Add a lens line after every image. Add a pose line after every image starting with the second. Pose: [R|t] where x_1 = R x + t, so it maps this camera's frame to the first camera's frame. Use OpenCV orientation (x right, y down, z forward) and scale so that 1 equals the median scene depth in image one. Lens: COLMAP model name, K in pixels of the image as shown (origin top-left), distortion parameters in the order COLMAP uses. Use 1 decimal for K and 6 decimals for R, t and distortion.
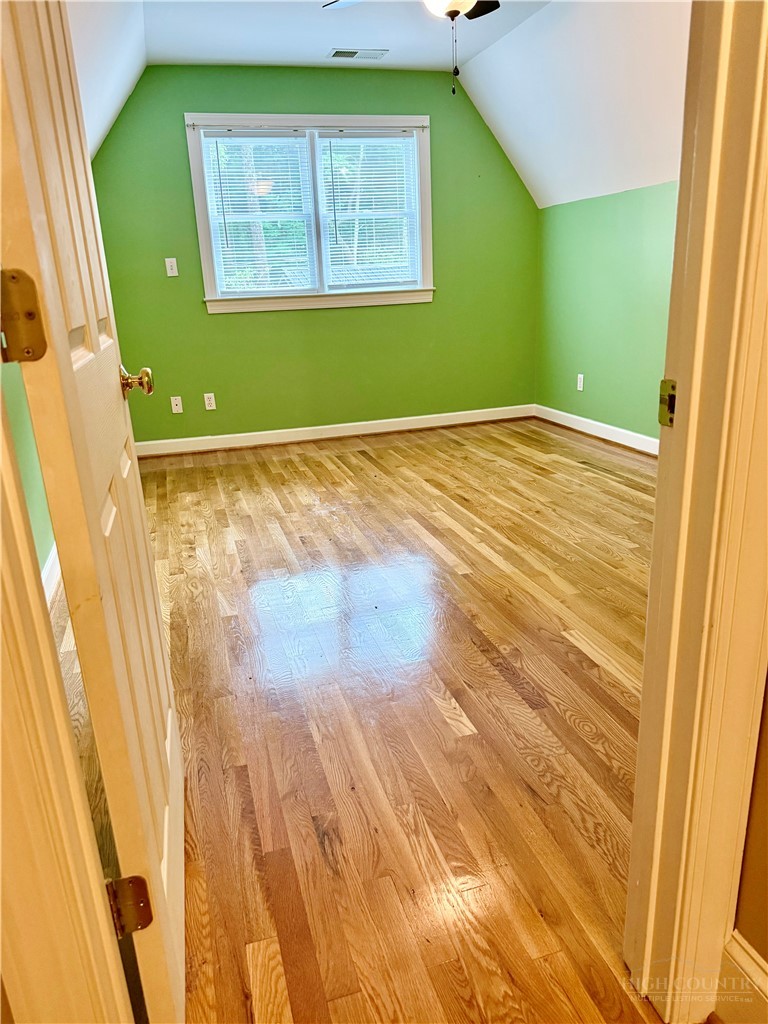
lens RADIAL K [[719.4, 0, 384.0], [0, 719.4, 512.0], [0, 0, 1]] dist [0.075137, -0.000567]
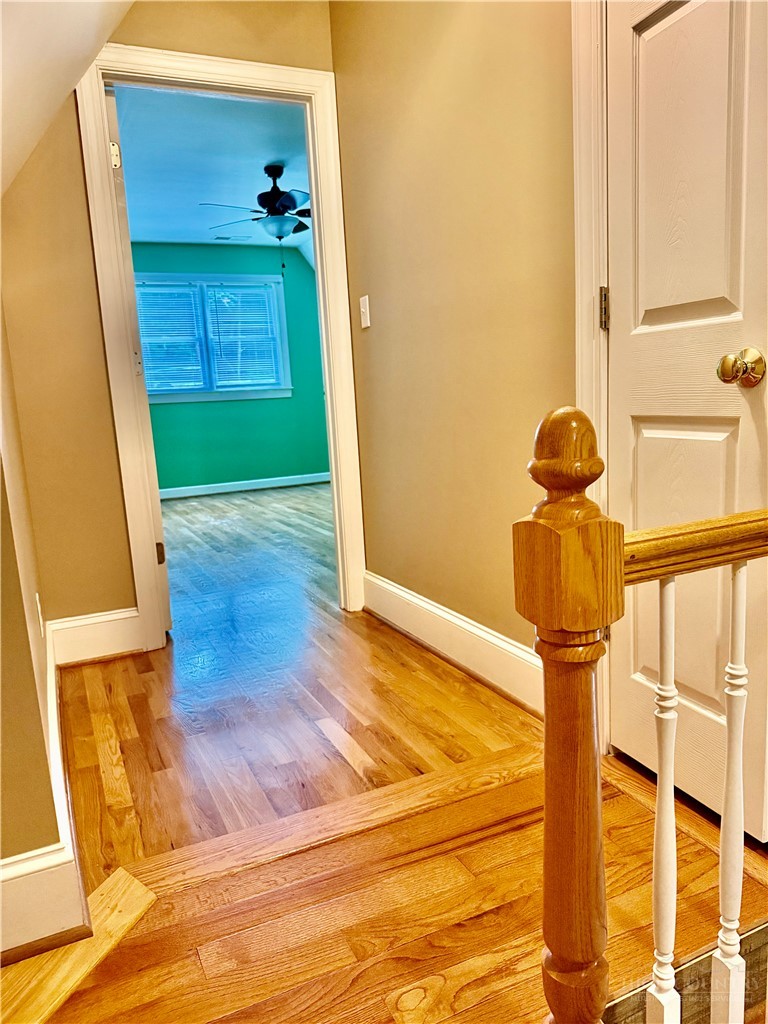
lens RADIAL K [[719.4, 0, 384.0], [0, 719.4, 512.0], [0, 0, 1]] dist [0.075137, -0.000567]
pose [[0.987826, -0.036951, 0.151110, 0.026756], [0.059431, 0.987338, -0.147079, 0.174565], [-0.143761, 0.154269, 0.977514, -0.422444]]
